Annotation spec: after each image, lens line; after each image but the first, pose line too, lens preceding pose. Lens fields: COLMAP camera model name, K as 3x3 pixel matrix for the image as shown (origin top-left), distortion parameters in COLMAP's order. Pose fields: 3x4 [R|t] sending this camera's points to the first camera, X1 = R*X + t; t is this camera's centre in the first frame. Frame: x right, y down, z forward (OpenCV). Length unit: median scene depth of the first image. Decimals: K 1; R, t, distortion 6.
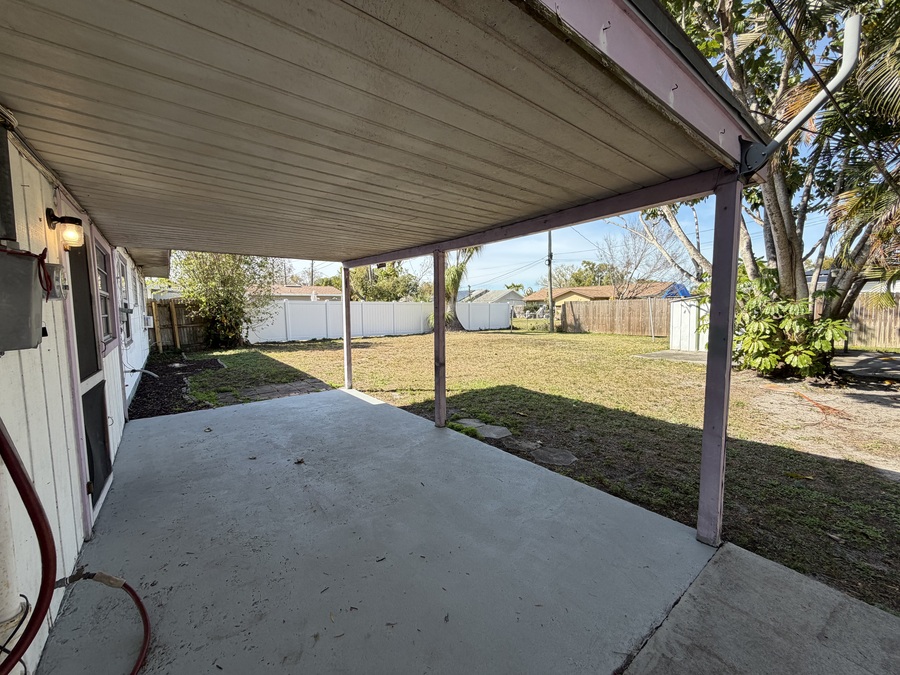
lens RADIAL K [[359.3, 0, 448.3], [0, 359.3, 336.2], [0, 0, 1]] dist [0.006762, -0.000370]
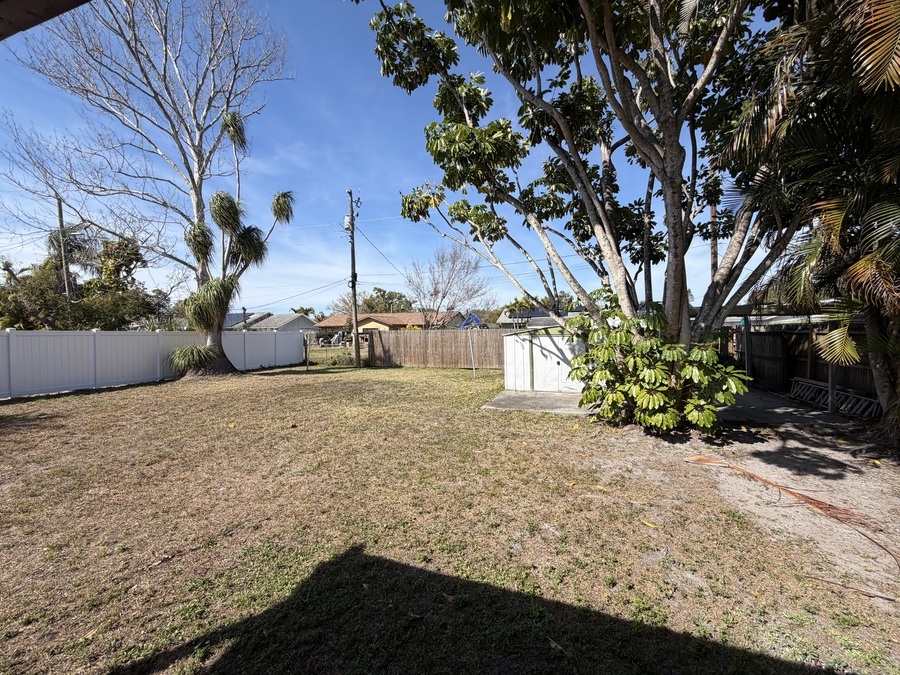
lens RADIAL K [[359.3, 0, 448.3], [0, 359.3, 336.2], [0, 0, 1]] dist [0.006762, -0.000370]
pose [[0.842175, -0.005110, 0.539181, 0.013665], [0.041977, 0.997542, -0.056113, -0.027008], [-0.537568, 0.069890, 0.840319, 0.177979]]
